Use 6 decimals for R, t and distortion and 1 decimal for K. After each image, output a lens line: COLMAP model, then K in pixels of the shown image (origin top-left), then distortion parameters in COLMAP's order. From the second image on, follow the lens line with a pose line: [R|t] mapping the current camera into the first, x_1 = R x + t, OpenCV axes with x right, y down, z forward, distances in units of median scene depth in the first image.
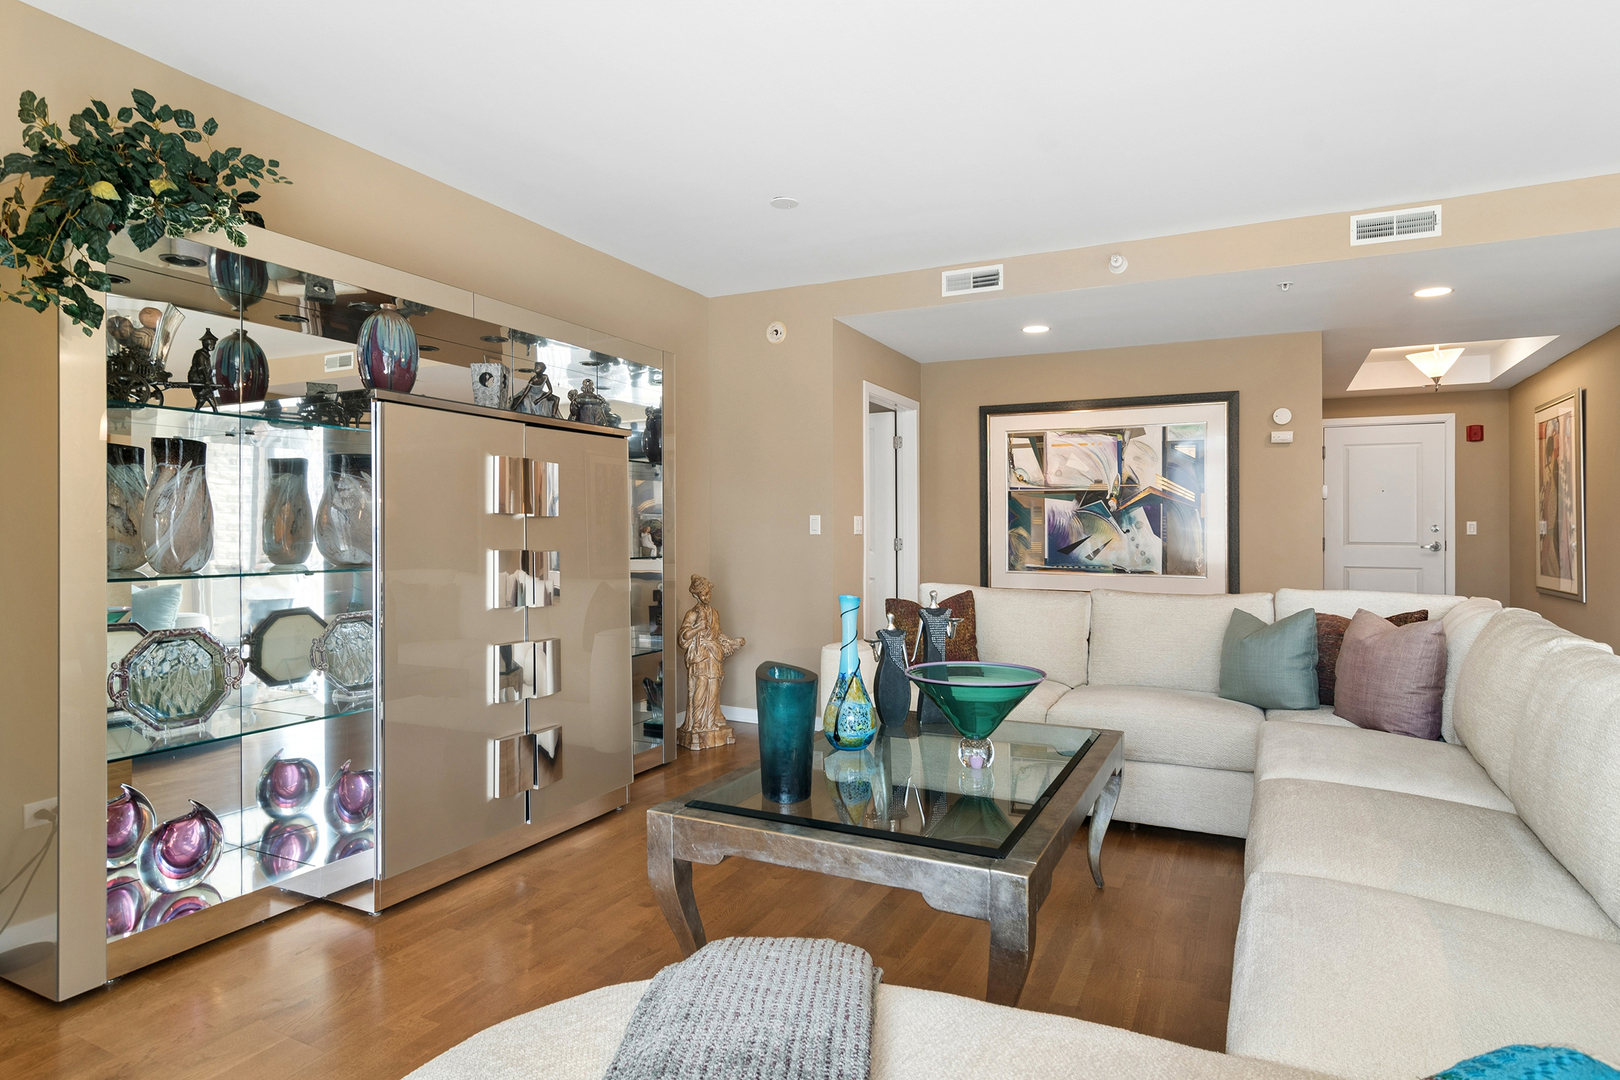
lens RADIAL K [[851.6, 0, 769.9], [0, 851.6, 533.5], [0, 0, 1]] dist [-0.027982, -0.000738]
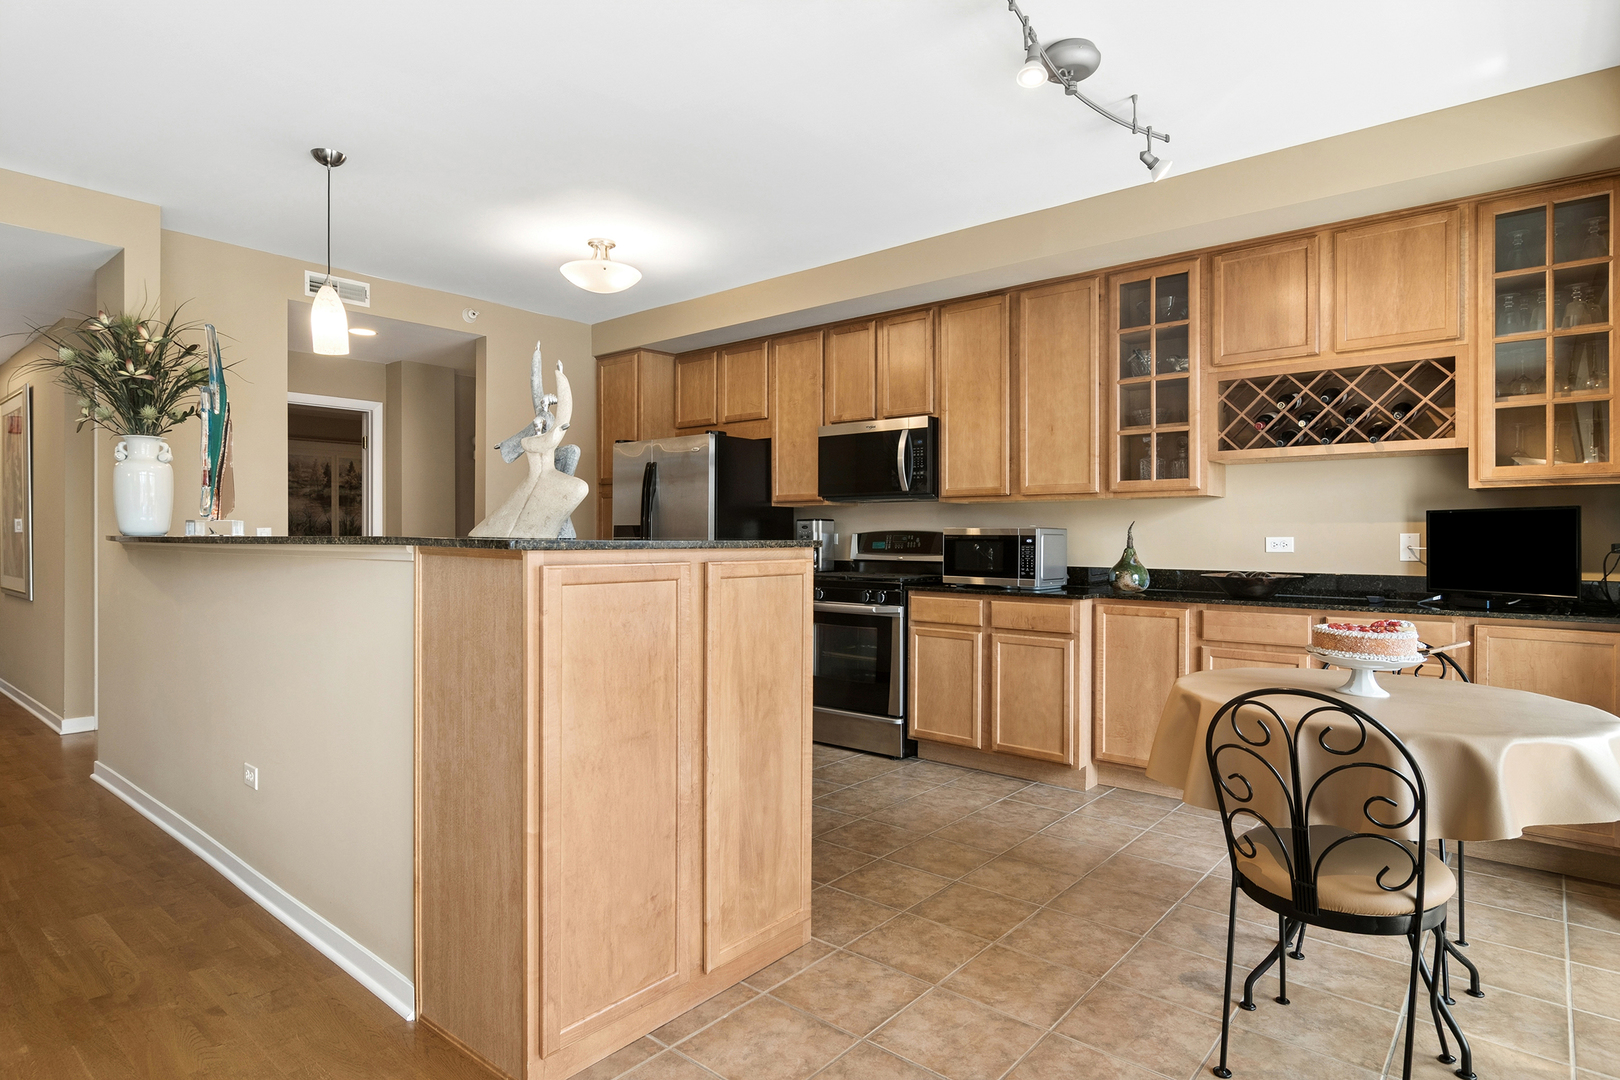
lens RADIAL K [[870.0, 0, 813.2], [0, 870.0, 526.1], [0, 0, 1]] dist [-0.001777, 0.000586]
pose [[0.179699, 0.008057, 0.983689, 0.116046], [-0.000630, 0.999967, -0.008075, 0.000610], [-0.983721, 0.000832, 0.179699, -0.111169]]
